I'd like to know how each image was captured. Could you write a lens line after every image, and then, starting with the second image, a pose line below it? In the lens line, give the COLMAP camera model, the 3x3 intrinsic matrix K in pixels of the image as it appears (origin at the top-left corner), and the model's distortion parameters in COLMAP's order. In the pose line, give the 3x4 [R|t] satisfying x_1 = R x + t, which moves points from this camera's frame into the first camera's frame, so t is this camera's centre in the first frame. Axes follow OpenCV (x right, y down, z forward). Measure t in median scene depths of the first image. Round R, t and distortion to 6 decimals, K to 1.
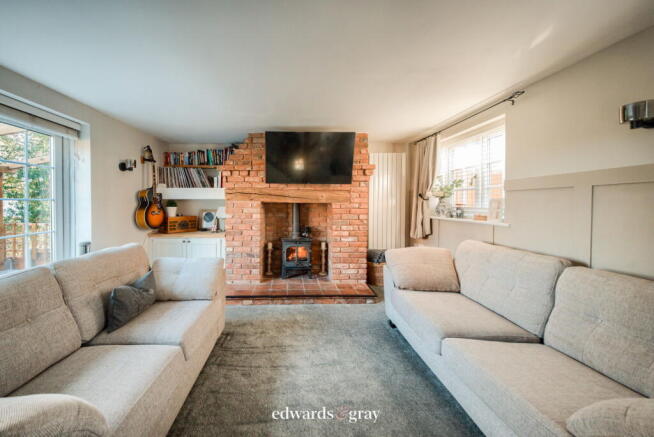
lens RADIAL K [[223.4, 0, 323.7], [0, 223.4, 209.5], [0, 0, 1]] dist [-0.009970, -0.000046]
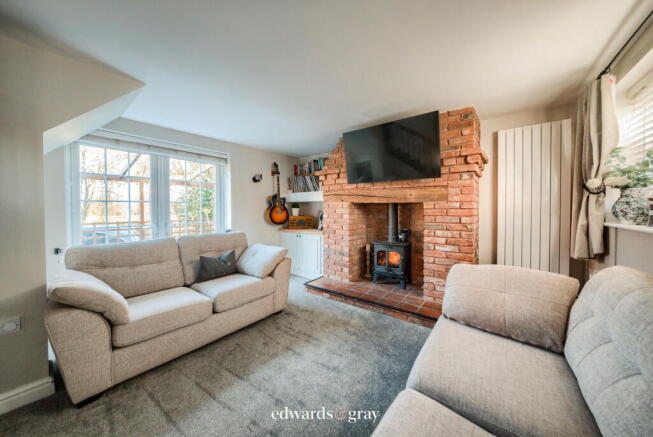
lens RADIAL K [[233.3, 0, 326.4], [0, 233.3, 214.9], [0, 0, 1]] dist [-0.011965, -0.000048]
pose [[0.768426, 0.012404, -0.639819, 0.319853], [-0.009247, 0.999923, 0.008279, 0.014083], [0.639872, -0.000445, 0.768481, 0.111441]]
